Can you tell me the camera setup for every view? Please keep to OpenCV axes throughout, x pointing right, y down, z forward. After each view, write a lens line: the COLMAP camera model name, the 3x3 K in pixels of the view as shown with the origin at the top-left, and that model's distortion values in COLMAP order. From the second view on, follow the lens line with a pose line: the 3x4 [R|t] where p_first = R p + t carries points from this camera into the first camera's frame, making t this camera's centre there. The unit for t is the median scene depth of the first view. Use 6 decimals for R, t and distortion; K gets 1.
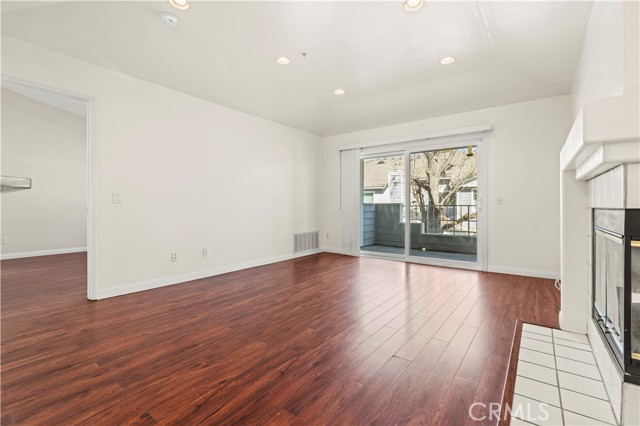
lens RADIAL K [[289.4, 0, 316.6], [0, 289.4, 206.9], [0, 0, 1]] dist [-0.001485, -0.000167]
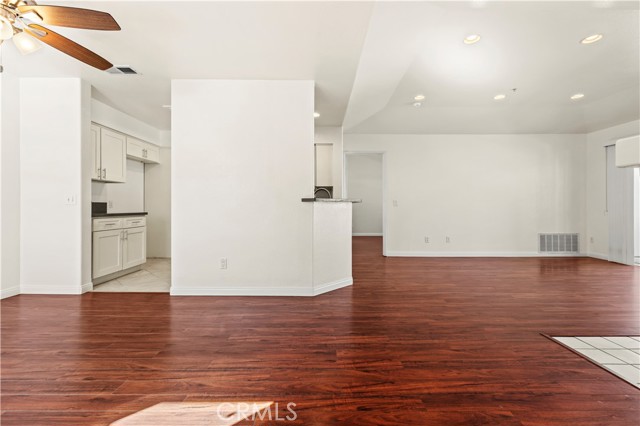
lens RADIAL K [[289.4, 0, 316.6], [0, 289.4, 206.9], [0, 0, 1]] dist [-0.001485, -0.000167]
pose [[0.610017, -0.003811, -0.792379, 0.261080], [-0.003091, 0.999969, -0.007190, 0.005251], [0.792382, 0.006835, 0.609987, -0.289433]]
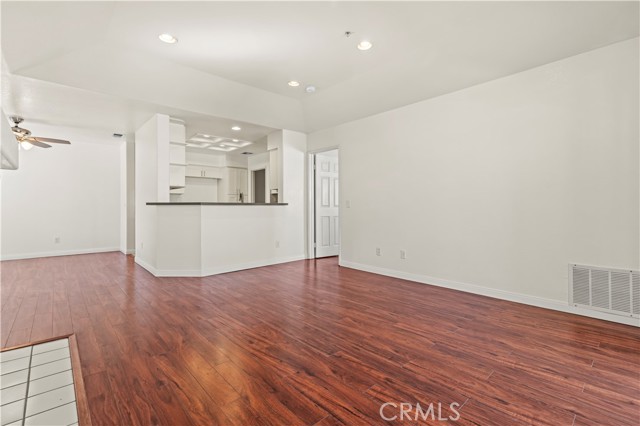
lens RADIAL K [[289.4, 0, 316.6], [0, 289.4, 206.9], [0, 0, 1]] dist [-0.001485, -0.000167]
pose [[-0.179303, -0.004519, -0.983783, 0.493333], [-0.004097, 0.999984, -0.003846, -0.003793], [0.983785, 0.003341, -0.179319, 0.649586]]
